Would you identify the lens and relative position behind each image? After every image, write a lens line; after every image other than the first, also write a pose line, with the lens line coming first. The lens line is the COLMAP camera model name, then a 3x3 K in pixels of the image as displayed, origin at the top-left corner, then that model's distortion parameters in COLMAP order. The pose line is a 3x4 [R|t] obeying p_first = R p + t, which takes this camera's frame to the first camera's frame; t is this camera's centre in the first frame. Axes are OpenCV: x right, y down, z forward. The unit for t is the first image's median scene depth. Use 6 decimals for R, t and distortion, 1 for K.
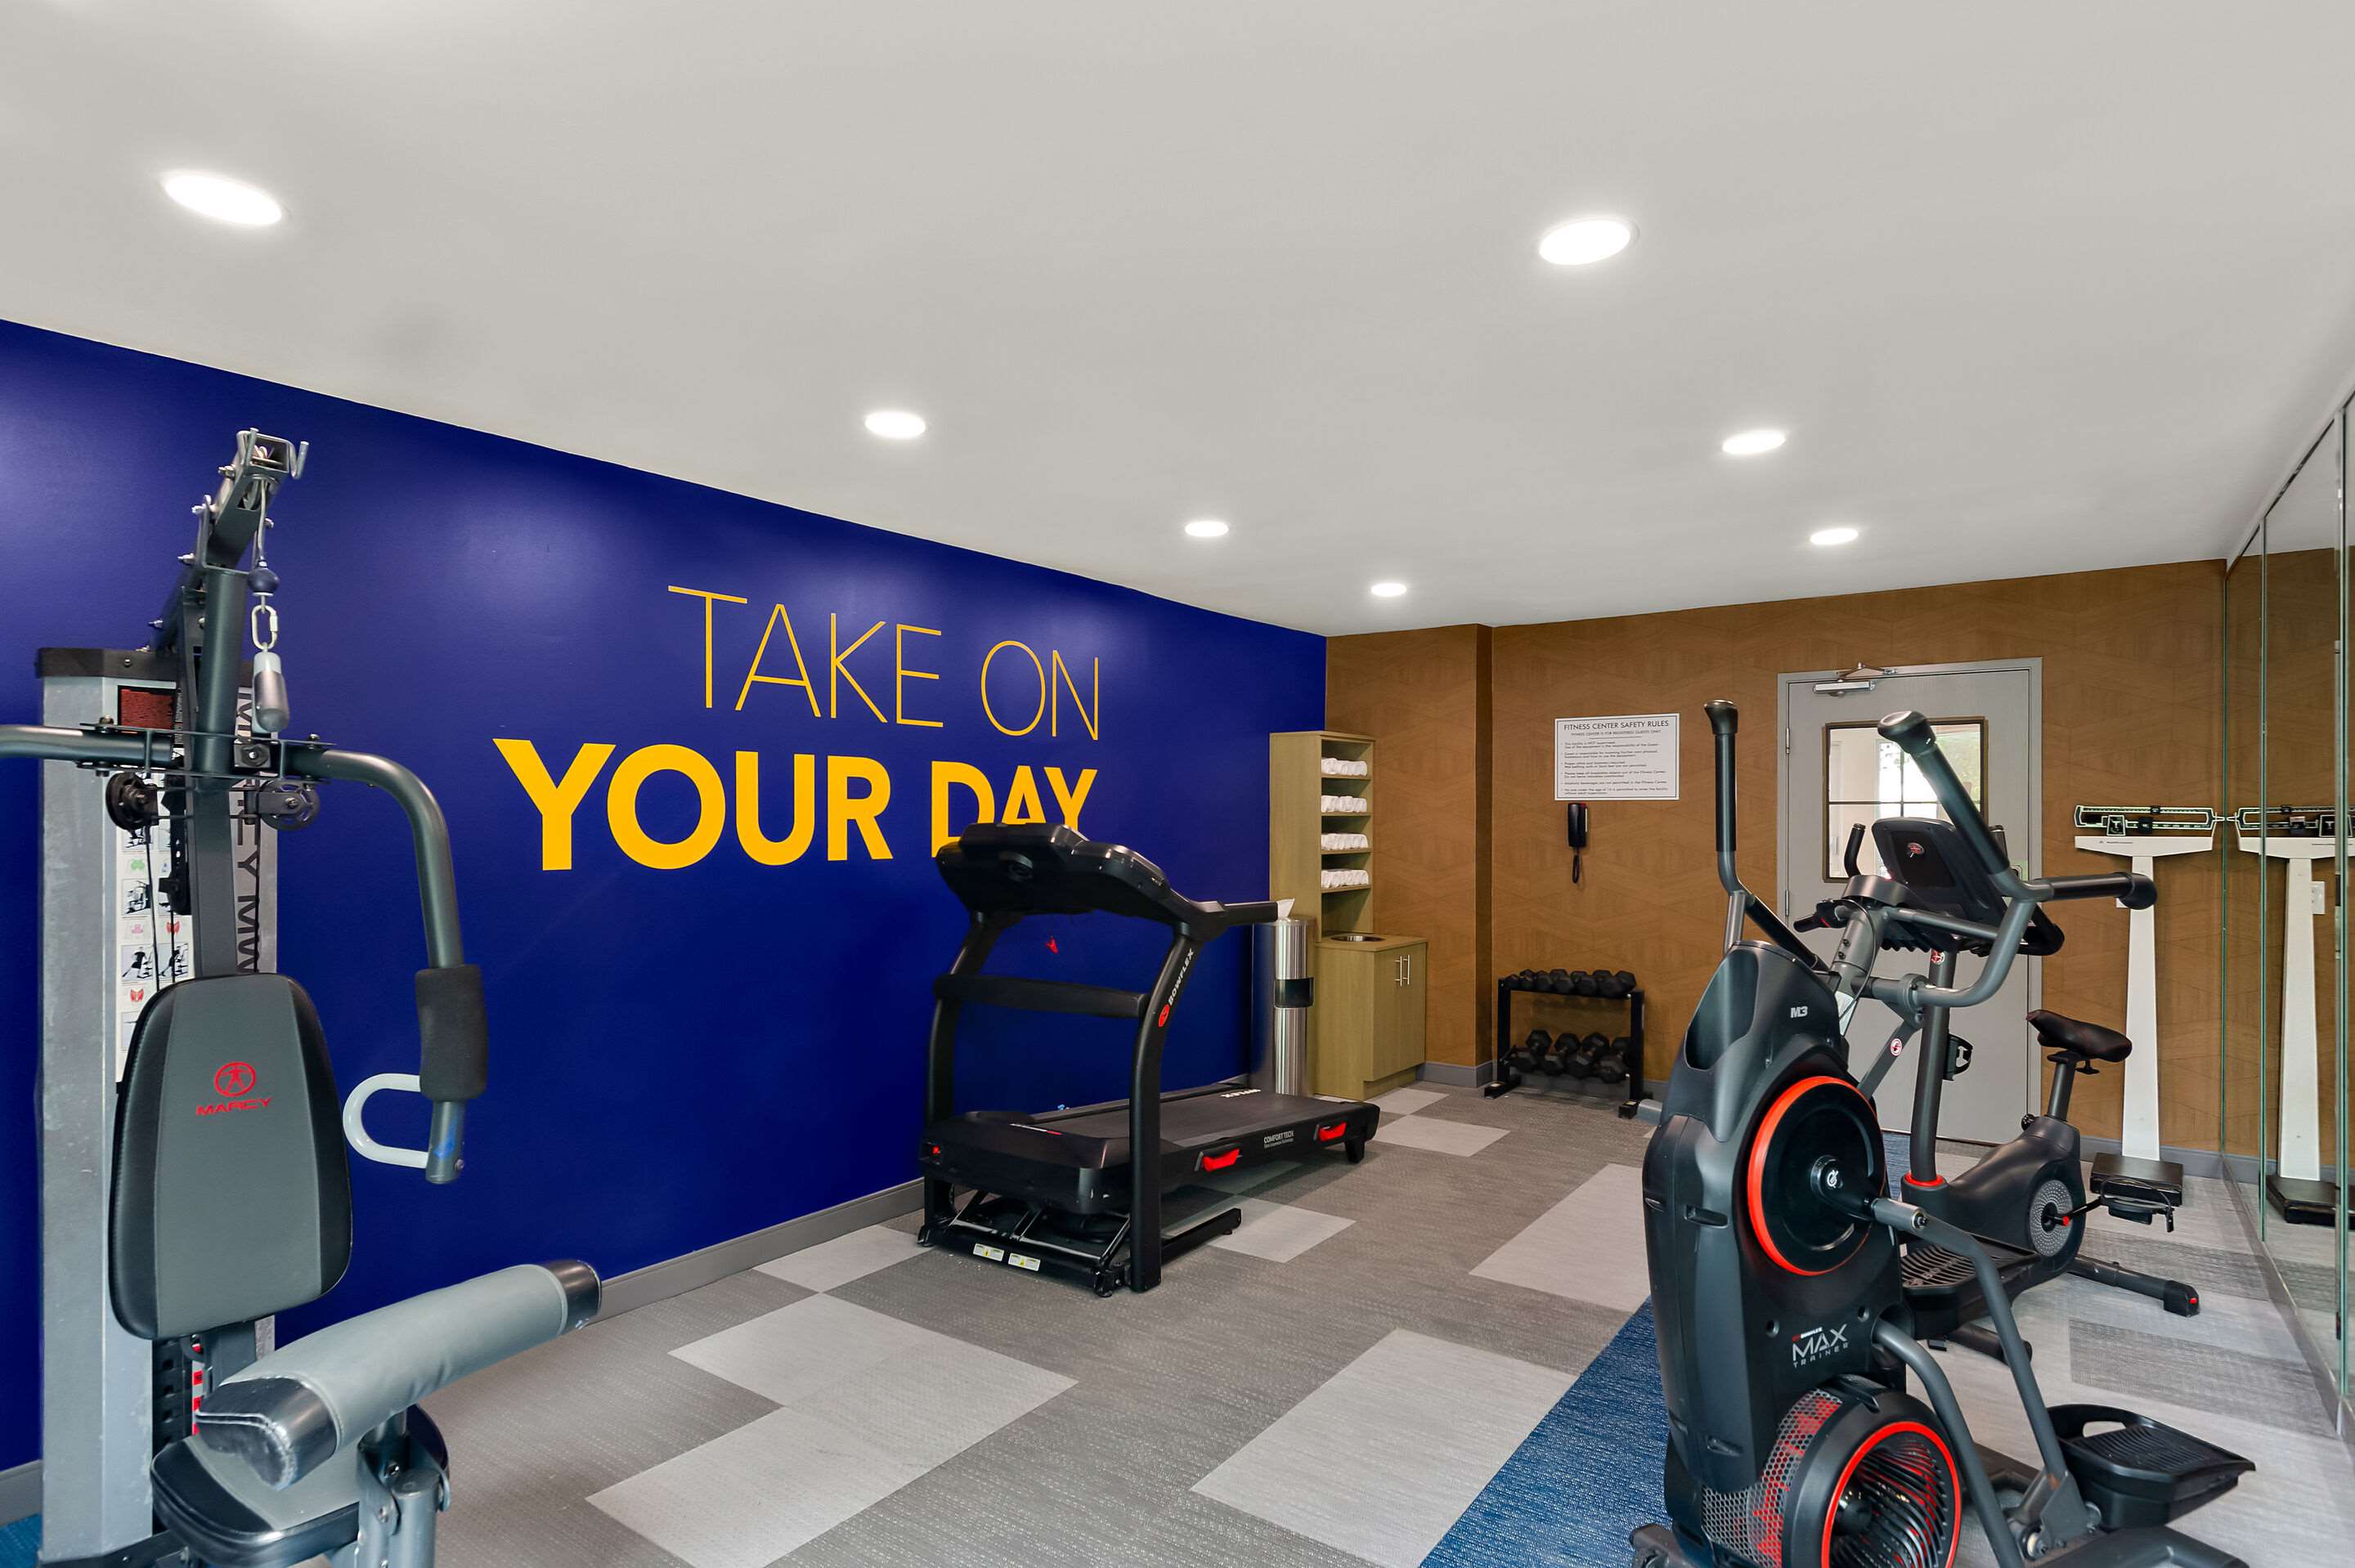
lens RADIAL K [[1223.5, 0, 1165.9], [0, 1223.5, 800.5], [0, 0, 1]] dist [0.001387, 0.000552]
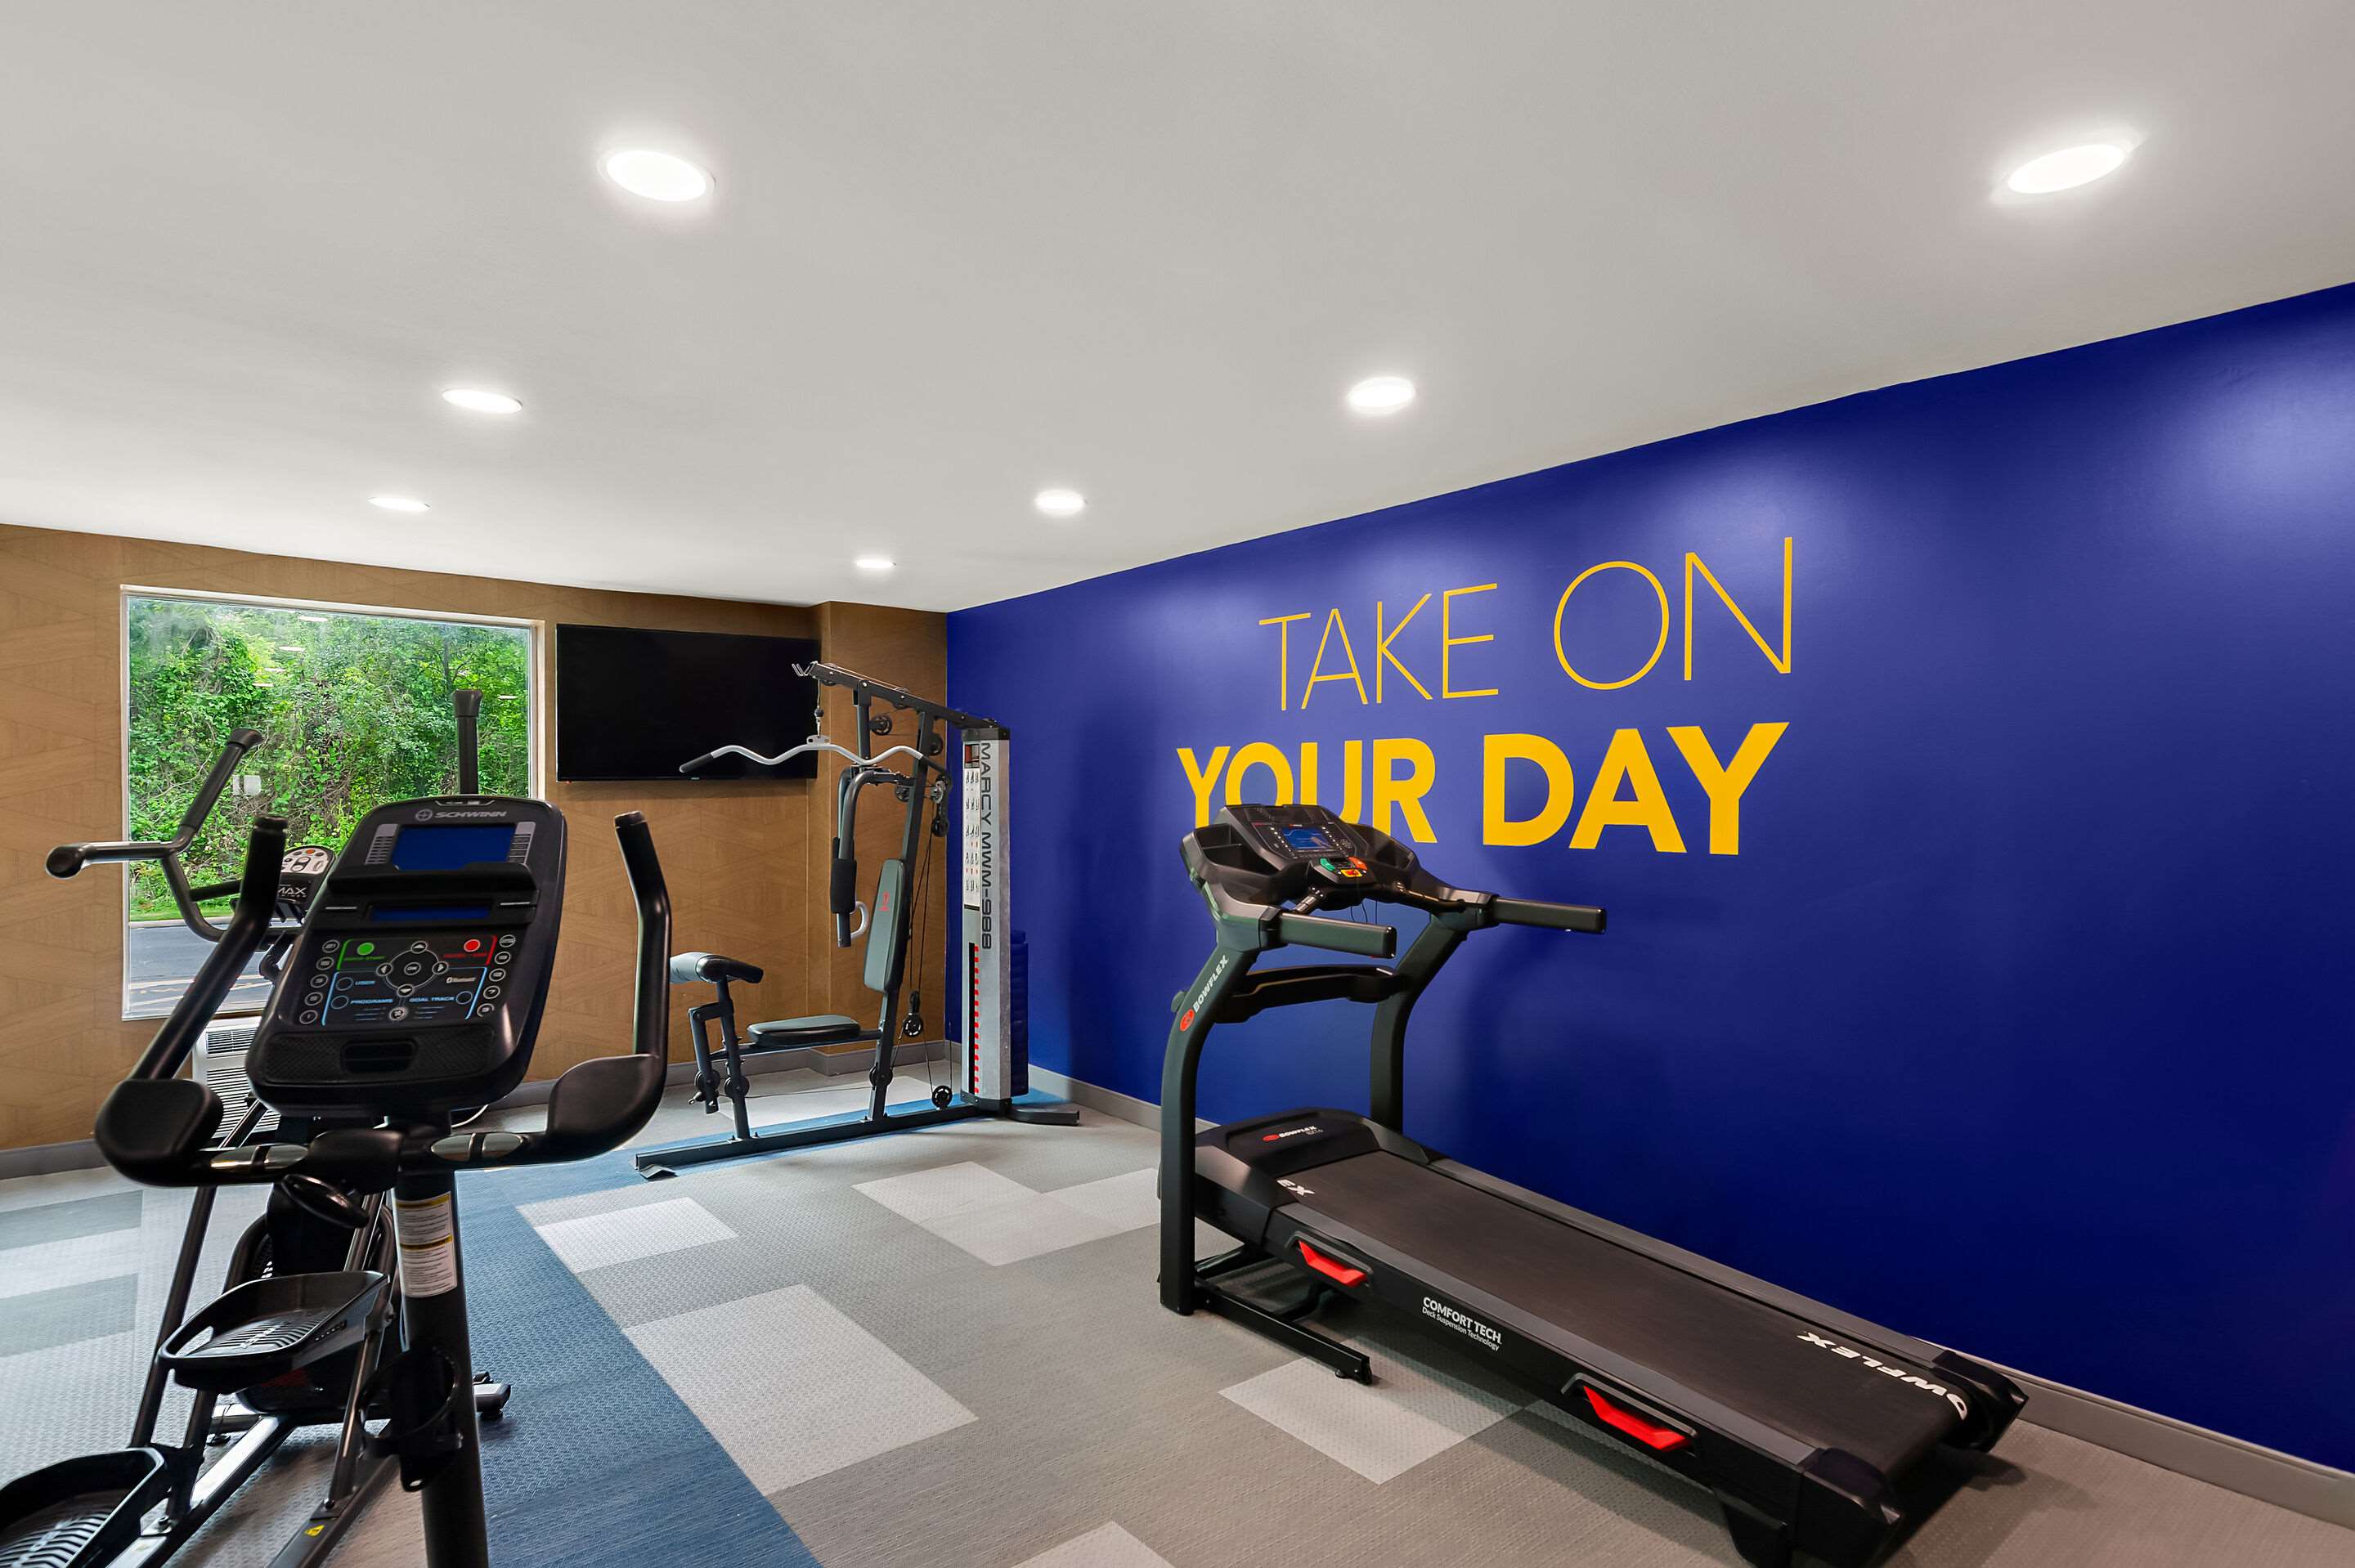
lens RADIAL K [[1223.5, 0, 1164.2], [0, 1223.5, 792.8], [0, 0, 1]] dist [0.001387, 0.000552]
pose [[-0.252573, -0.005650, -0.967561, 0.749758], [0.007766, 0.999939, -0.007867, 0.014973], [0.967547, -0.009501, -0.252514, 1.047696]]
